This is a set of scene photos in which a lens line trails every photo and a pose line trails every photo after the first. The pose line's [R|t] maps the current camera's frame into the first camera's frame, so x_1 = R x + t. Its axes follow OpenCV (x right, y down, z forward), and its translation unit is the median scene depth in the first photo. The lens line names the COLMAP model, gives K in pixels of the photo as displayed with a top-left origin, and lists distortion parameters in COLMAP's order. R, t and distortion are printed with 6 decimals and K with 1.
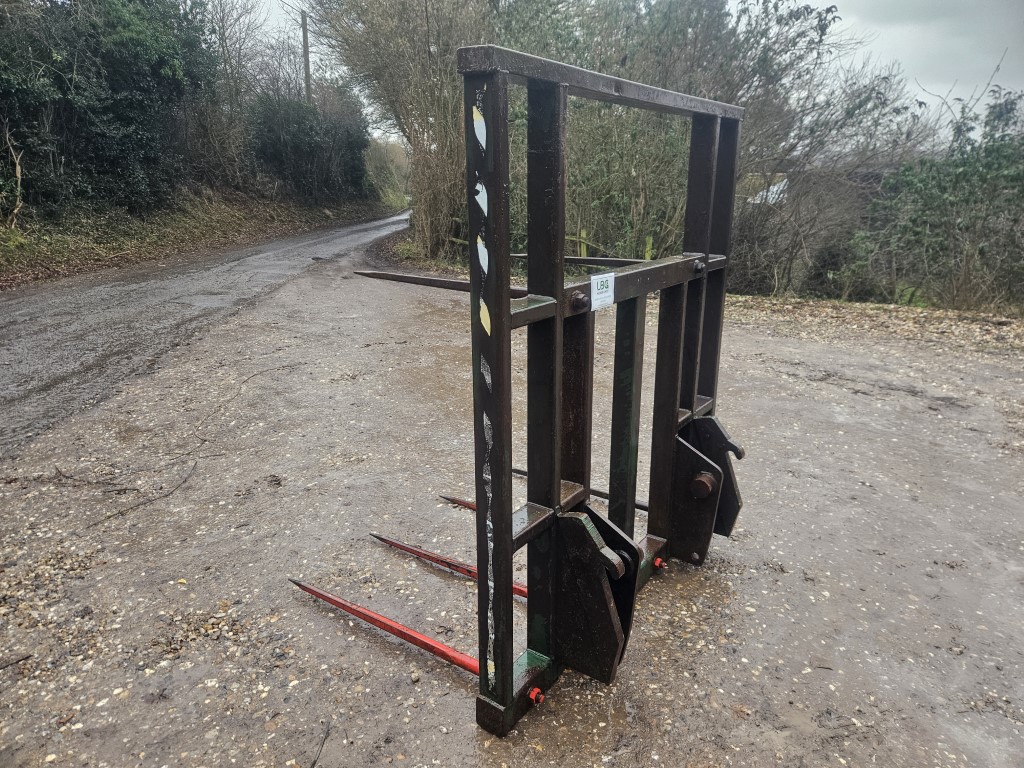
lens RADIAL K [[684.2, 0, 515.7], [0, 684.2, 393.9], [0, 0, 1]] dist [0.079954, -0.066867]
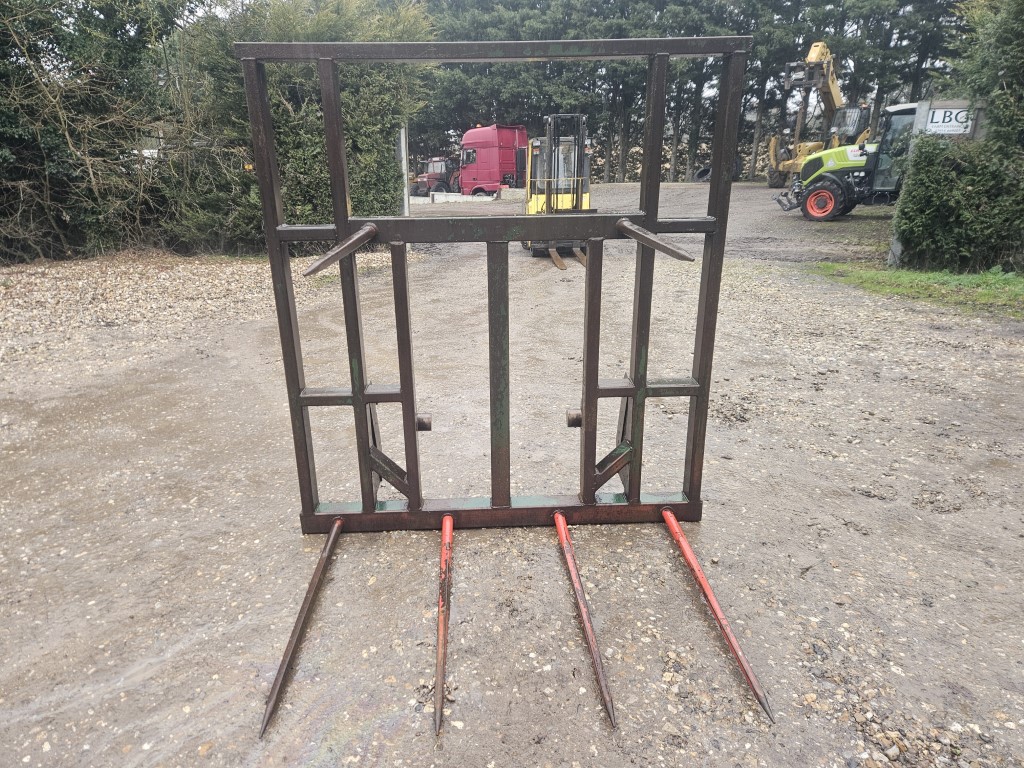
lens RADIAL K [[679.3, 0, 498.1], [0, 679.3, 384.7], [0, 0, 1]] dist [0.077752, -0.065735]
pose [[-0.603739, -0.253844, 0.755687, -0.443640], [0.250632, 0.839437, 0.482213, -0.300558], [-0.756758, 0.480530, -0.443180, 1.008079]]
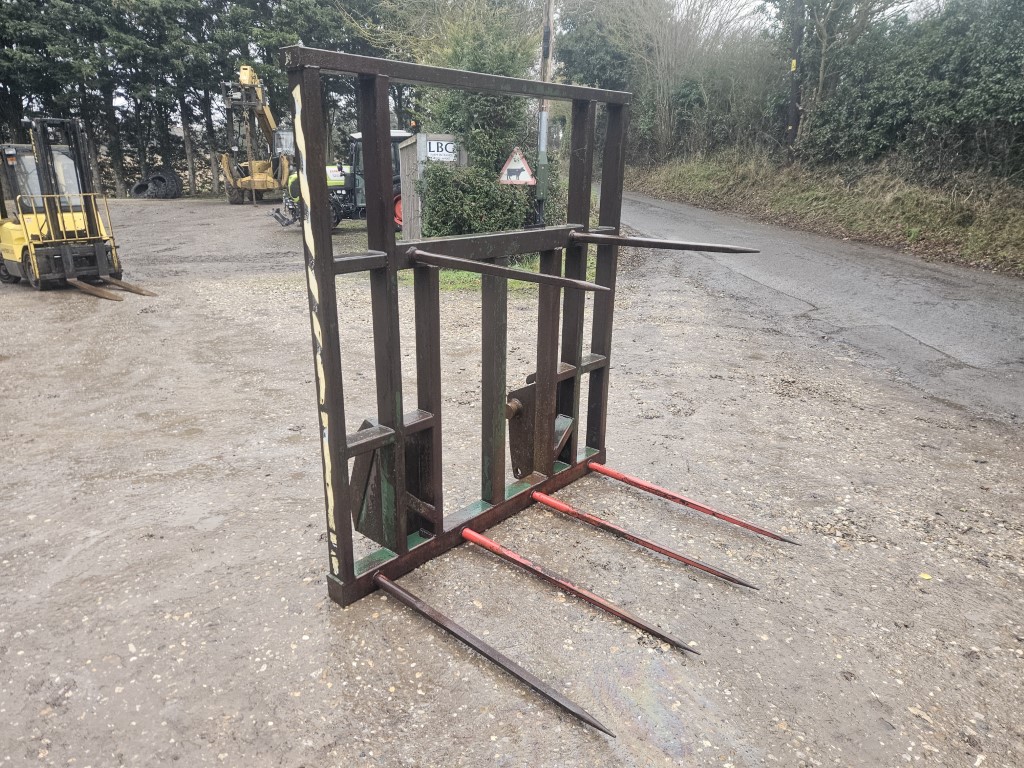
lens RADIAL K [[681.4, 0, 512.0], [0, 681.4, 384.0], [0, 0, 1]] dist [0.081965, -0.071599]
pose [[-0.993760, -0.045722, 0.101735, 0.007815], [0.021216, 0.817979, 0.574857, -0.404165], [-0.109500, 0.573429, -0.811905, 1.316148]]
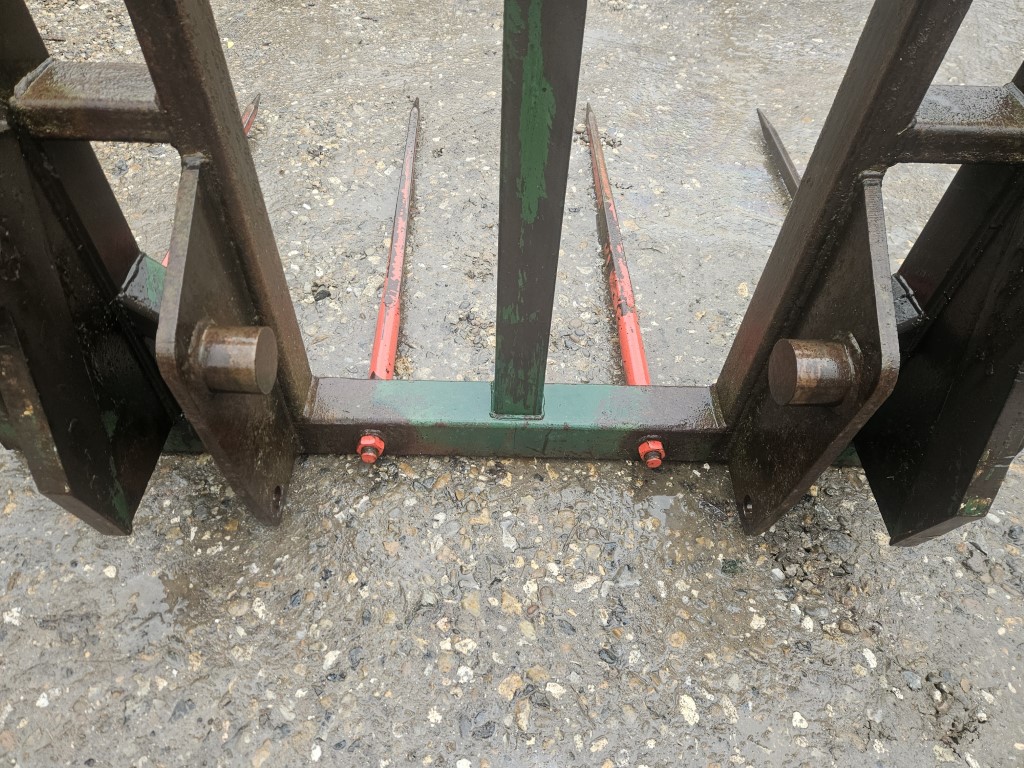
lens RADIAL K [[664.1, 0, 501.3], [0, 664.1, 381.8], [0, 0, 1]] dist [0.075694, -0.062613]
pose [[0.570674, 0.636283, -0.519110, 0.256069], [-0.268712, 0.742045, 0.614136, -0.000246], [0.775967, -0.210981, 0.594442, 0.543256]]
